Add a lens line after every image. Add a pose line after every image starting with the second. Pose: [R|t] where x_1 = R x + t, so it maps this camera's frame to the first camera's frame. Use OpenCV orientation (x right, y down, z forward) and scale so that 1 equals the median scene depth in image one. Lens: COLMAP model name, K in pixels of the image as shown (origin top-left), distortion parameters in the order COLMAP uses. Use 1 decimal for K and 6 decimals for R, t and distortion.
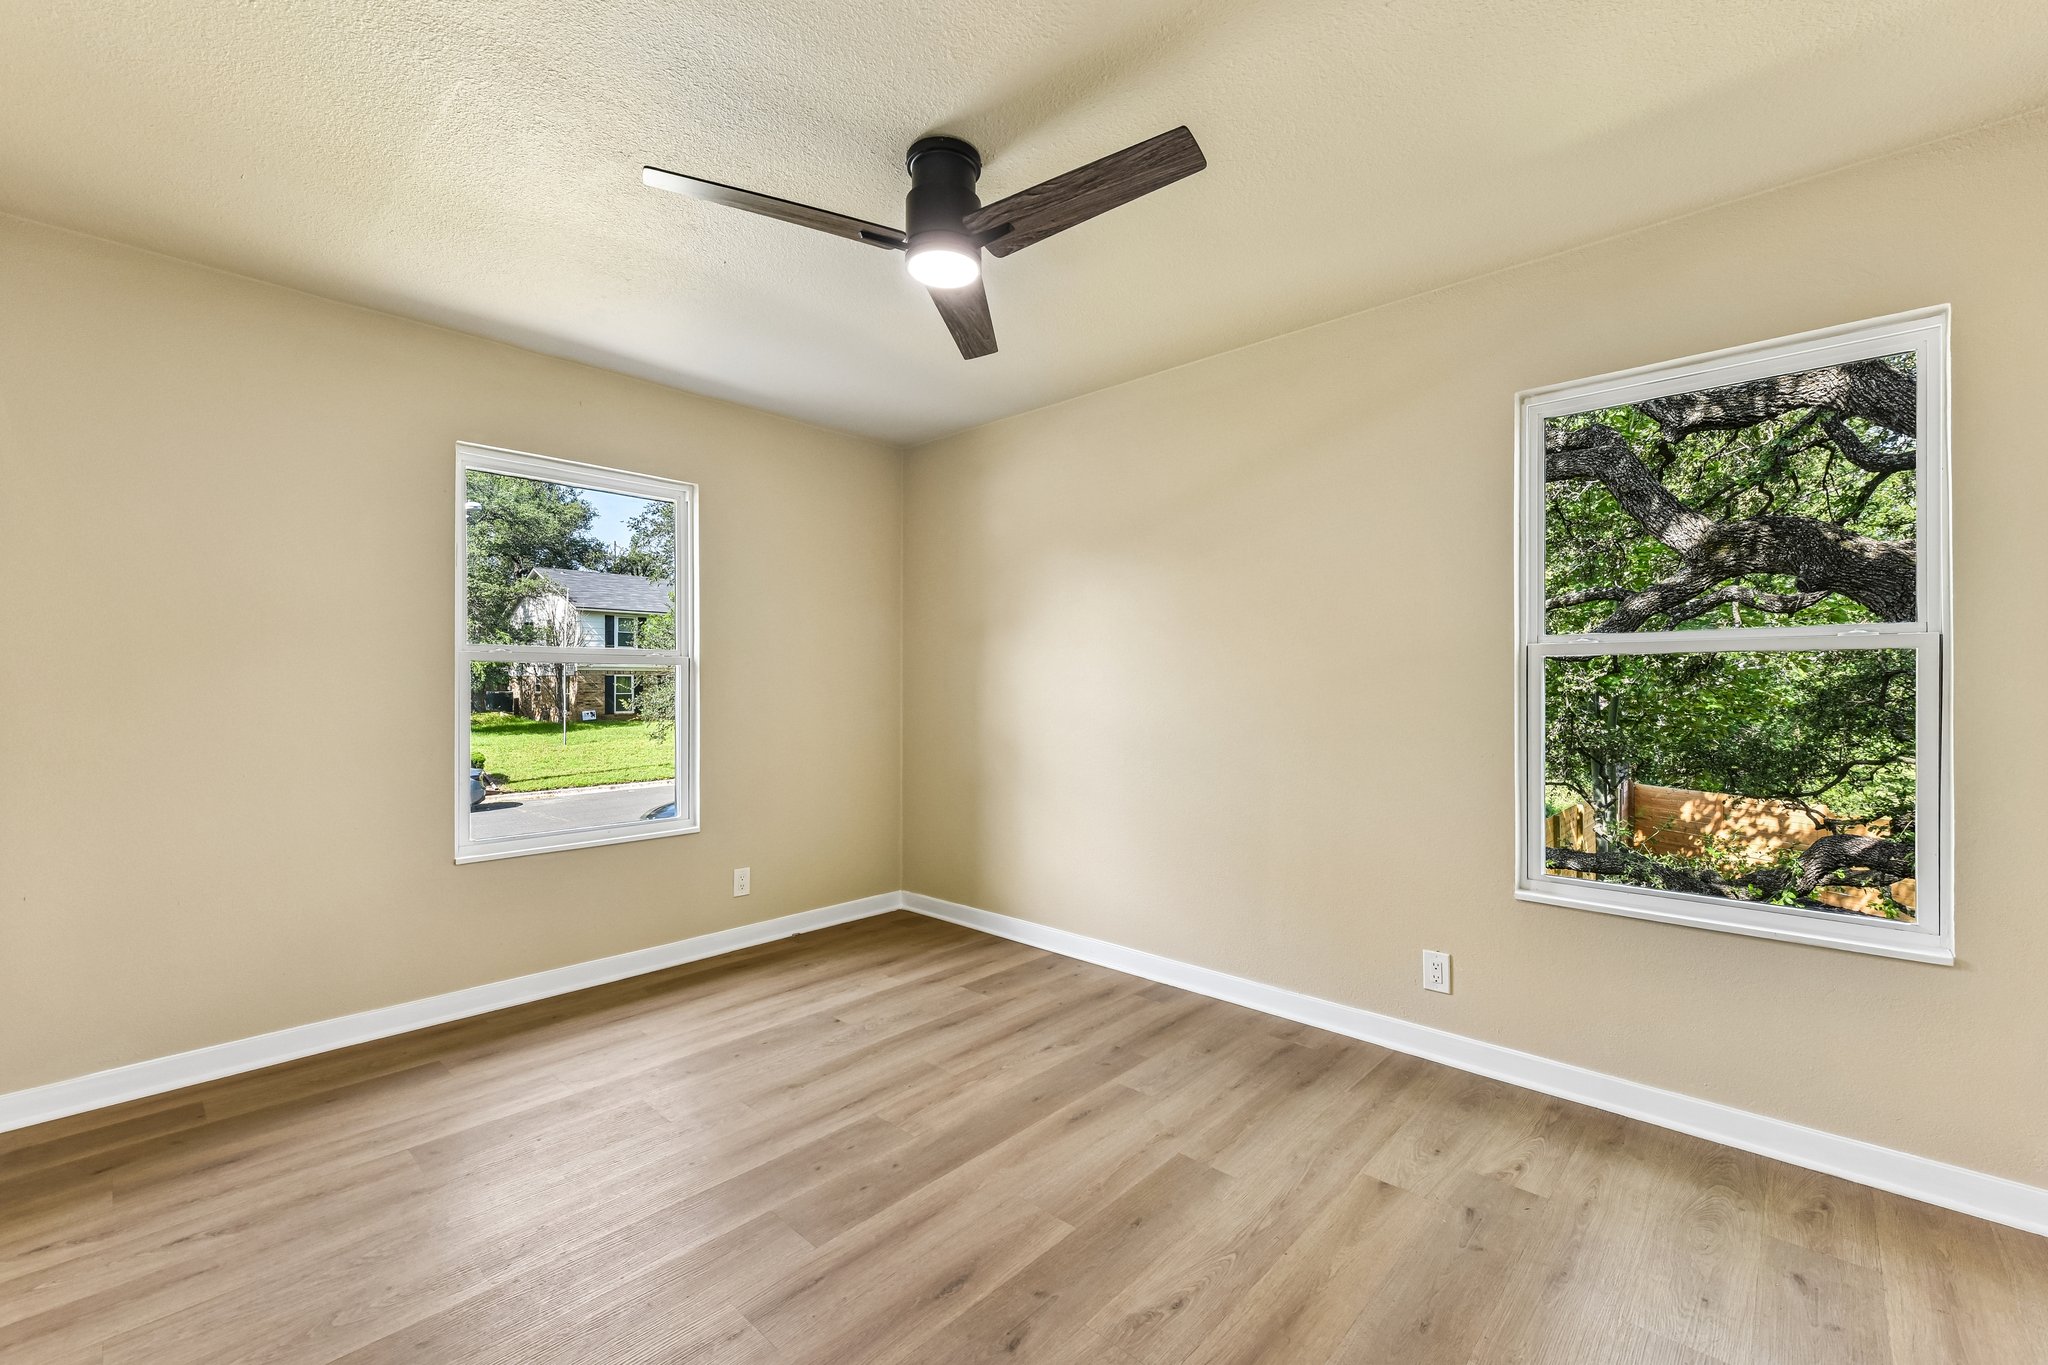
lens RADIAL K [[810.4, 0, 1022.5], [0, 810.4, 681.8], [0, 0, 1]] dist [0.010670, -0.001993]
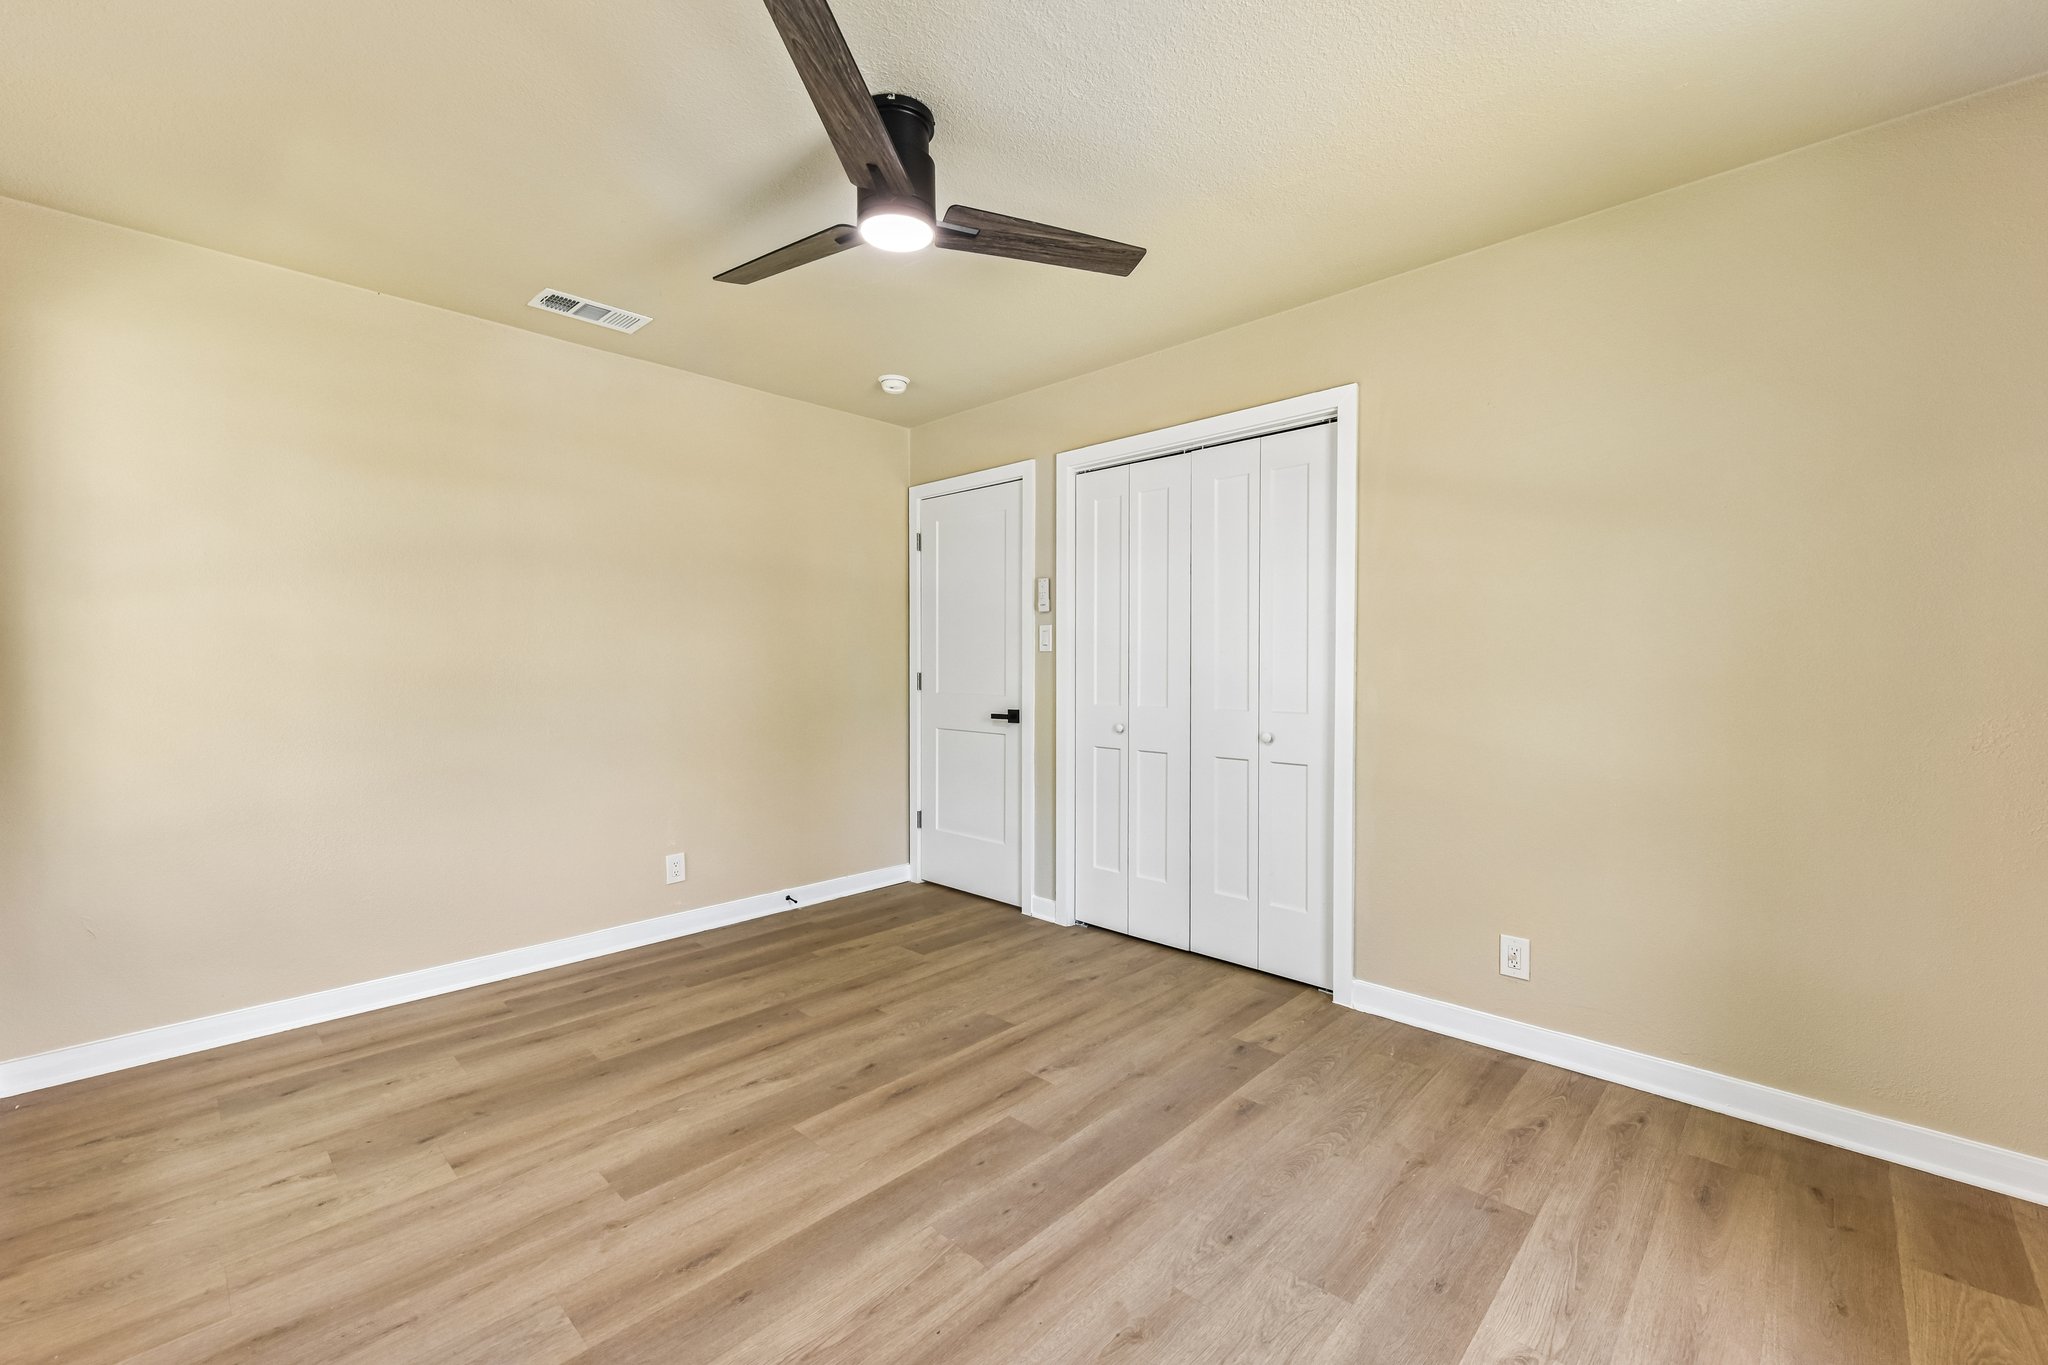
lens RADIAL K [[810.4, 0, 1025.7], [0, 810.4, 677.1], [0, 0, 1]] dist [0.010670, -0.001993]
pose [[-0.999889, 0.000698, 0.014868, -0.253970], [0.000852, 0.999946, 0.010401, 0.012882], [-0.014859, 0.010413, -0.999835, 1.905052]]
